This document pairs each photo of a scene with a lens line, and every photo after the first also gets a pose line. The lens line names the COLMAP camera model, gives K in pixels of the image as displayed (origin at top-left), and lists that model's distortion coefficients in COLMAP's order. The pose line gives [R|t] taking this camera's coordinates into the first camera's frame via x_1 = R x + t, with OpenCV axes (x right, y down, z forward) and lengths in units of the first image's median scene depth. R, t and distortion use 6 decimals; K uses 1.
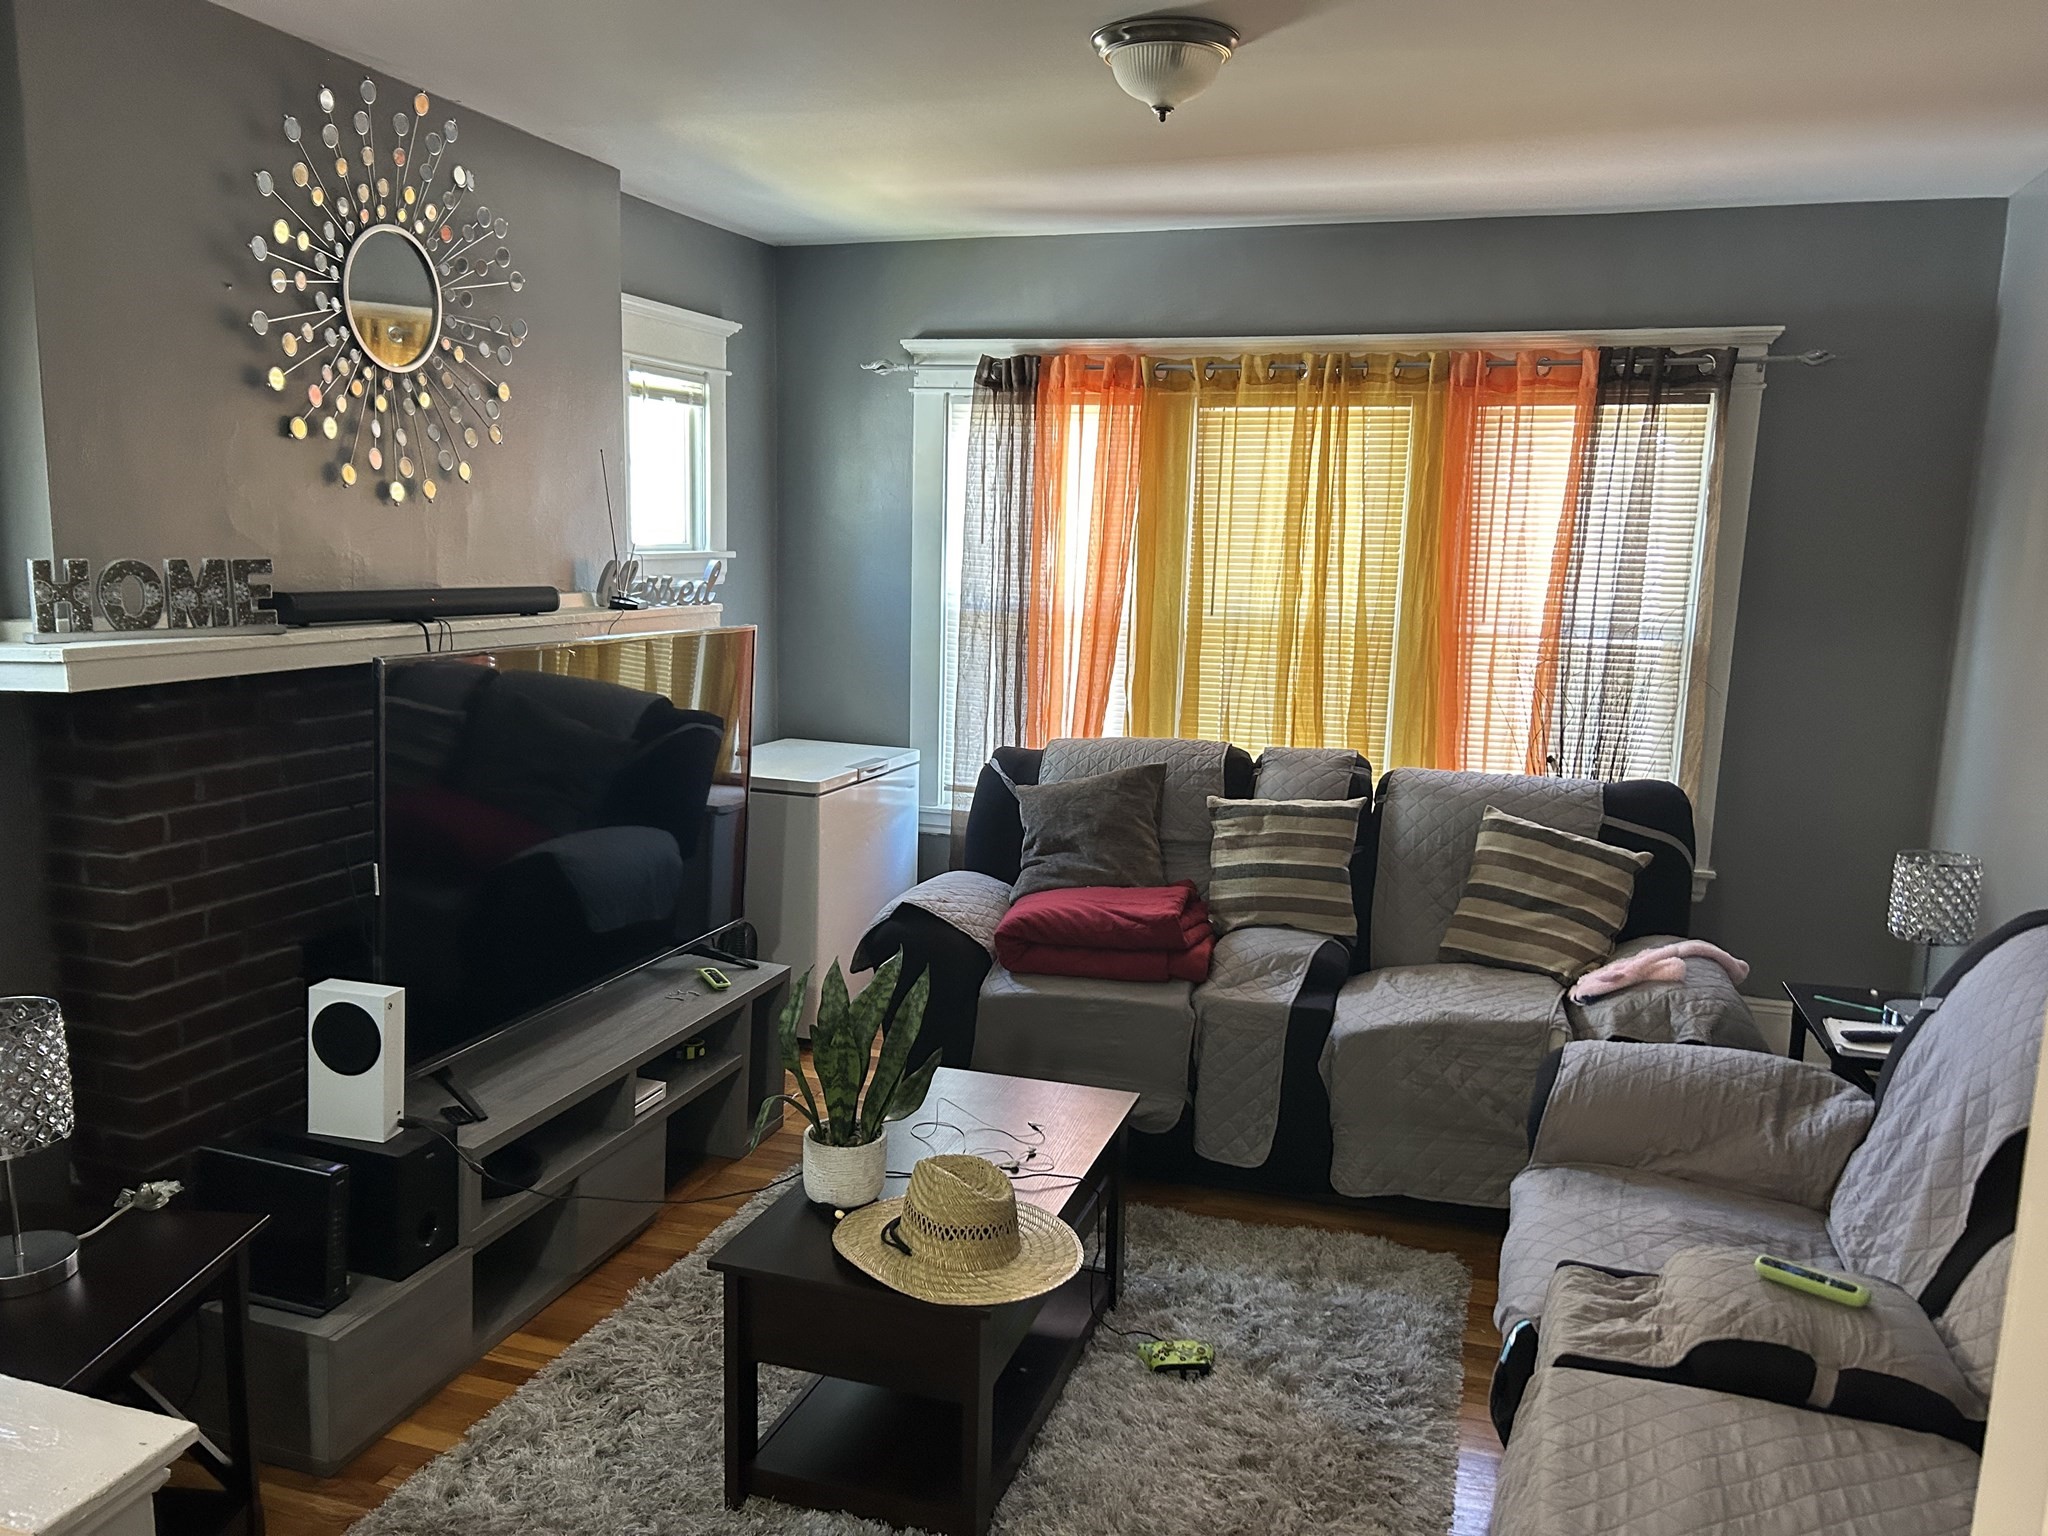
lens RADIAL K [[1538.9, 0, 1079.4], [0, 1538.9, 801.2], [0, 0, 1]] dist [0.053103, -0.008583]
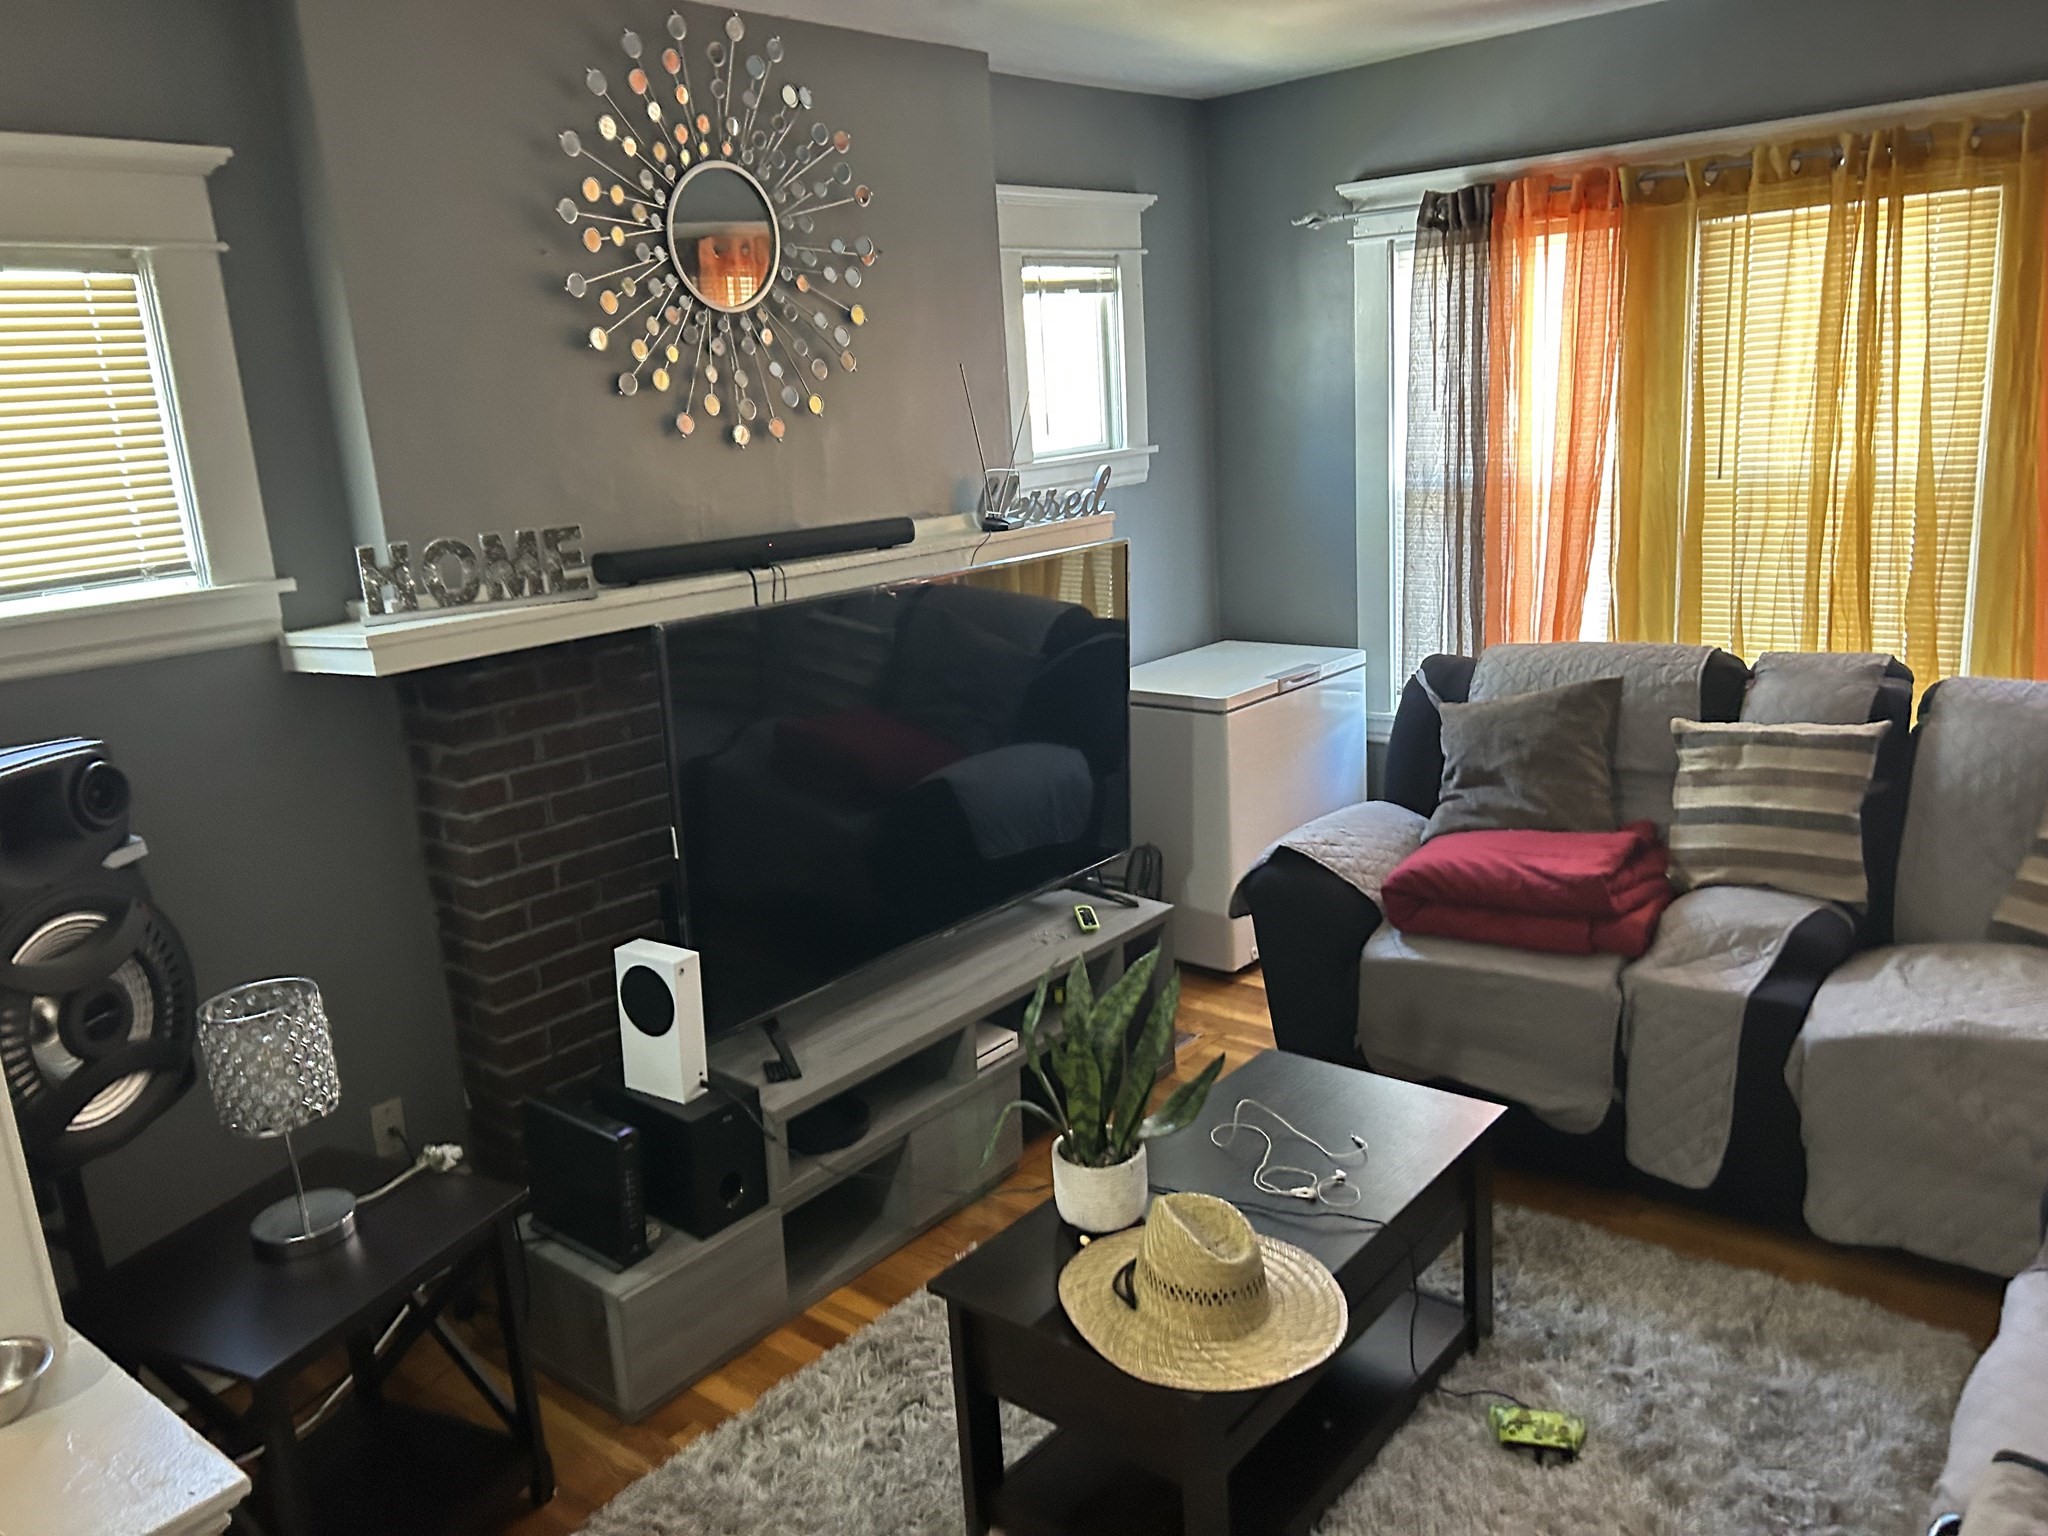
lens RADIAL K [[1551.0, 0, 1079.7], [0, 1551.0, 766.5], [0, 0, 1]] dist [0.072618, -0.081234]
pose [[0.922109, 0.011237, -0.386766, 0.142157], [0.018672, 0.997121, 0.073487, -0.054160], [0.386478, -0.074985, 0.919245, 0.145672]]
